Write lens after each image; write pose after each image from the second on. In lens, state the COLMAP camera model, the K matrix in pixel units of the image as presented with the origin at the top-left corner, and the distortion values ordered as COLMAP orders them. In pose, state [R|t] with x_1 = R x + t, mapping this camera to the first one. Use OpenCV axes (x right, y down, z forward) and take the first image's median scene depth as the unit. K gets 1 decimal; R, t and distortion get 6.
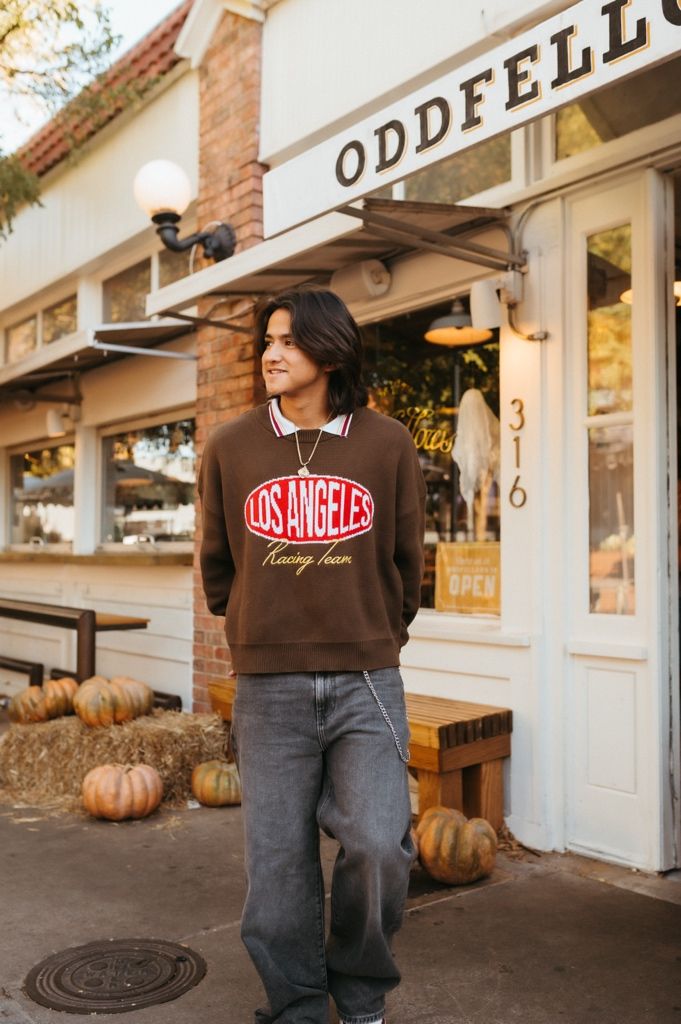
lens RADIAL K [[976.0, 0, 340.5], [0, 976.0, 512.0], [0, 0, 1]] dist [-0.001127, -0.004192]
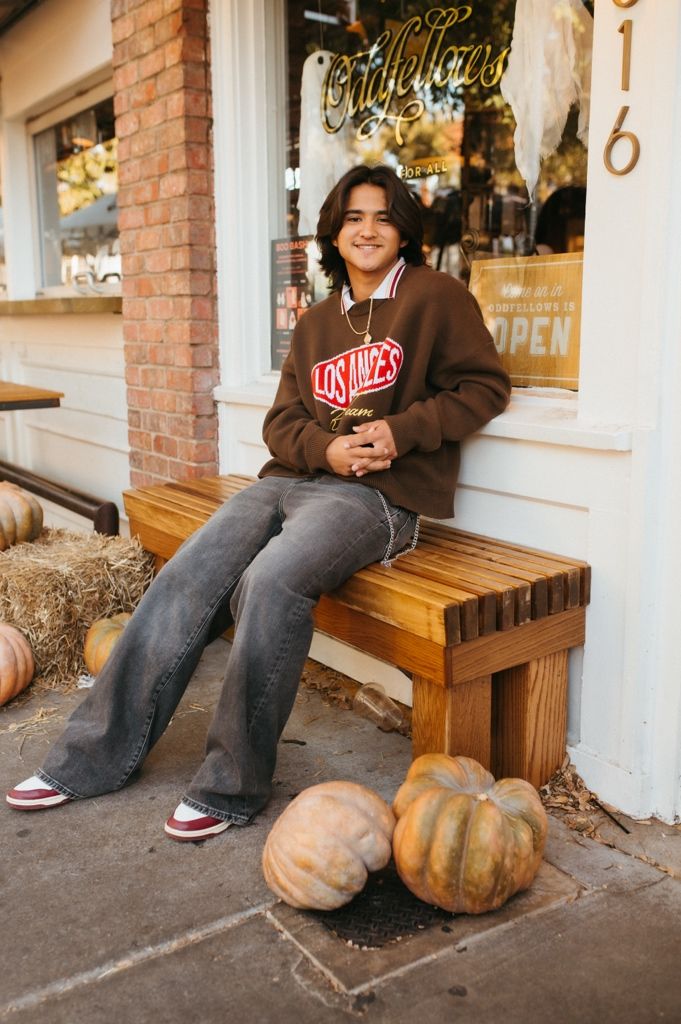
lens RADIAL K [[992.9, 0, 340.5], [0, 992.9, 512.0], [0, 0, 1]] dist [0.003392, -0.012097]
pose [[0.996091, 0.007871, -0.087985, 0.078405], [0.013196, 0.971588, 0.236311, 0.037583], [0.087345, -0.236549, 0.967686, 0.420980]]
